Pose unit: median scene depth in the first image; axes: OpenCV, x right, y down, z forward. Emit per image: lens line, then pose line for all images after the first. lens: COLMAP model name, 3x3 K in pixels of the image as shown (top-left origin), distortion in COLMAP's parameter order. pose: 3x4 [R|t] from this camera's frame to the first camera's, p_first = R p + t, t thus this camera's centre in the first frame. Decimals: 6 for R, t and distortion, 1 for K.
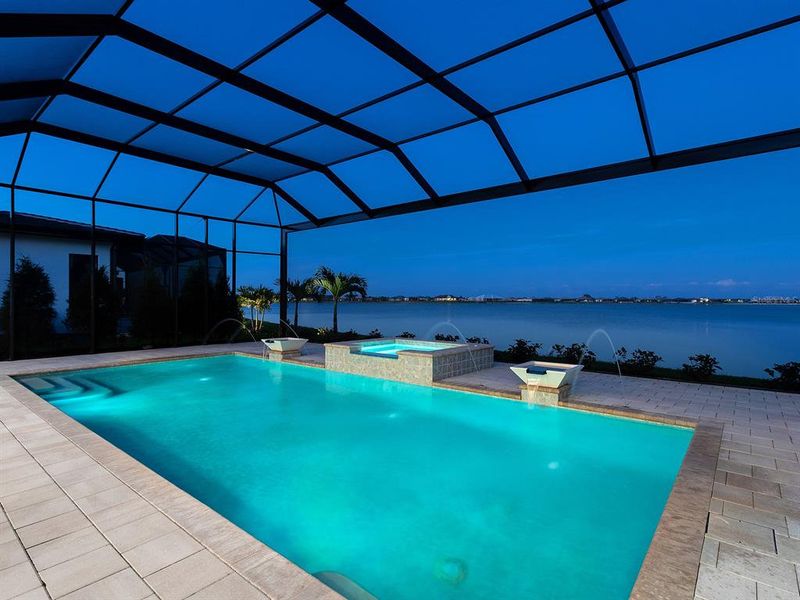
lens RADIAL K [[419.3, 0, 416.2], [0, 419.3, 306.3], [0, 0, 1]] dist [0.000280, 0.003151]
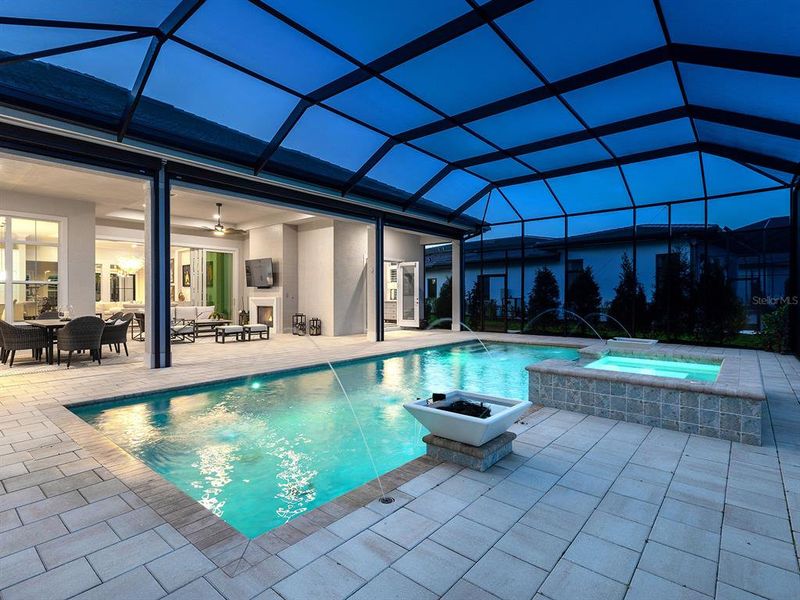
lens RADIAL K [[419.3, 0, 405.5], [0, 419.3, 296.1], [0, 0, 1]] dist [0.000280, 0.003151]
pose [[-0.016814, -0.003641, -0.999852, 0.497876], [-0.009947, 0.999944, -0.003474, -0.001228], [0.999809, 0.009887, -0.016849, 0.516629]]
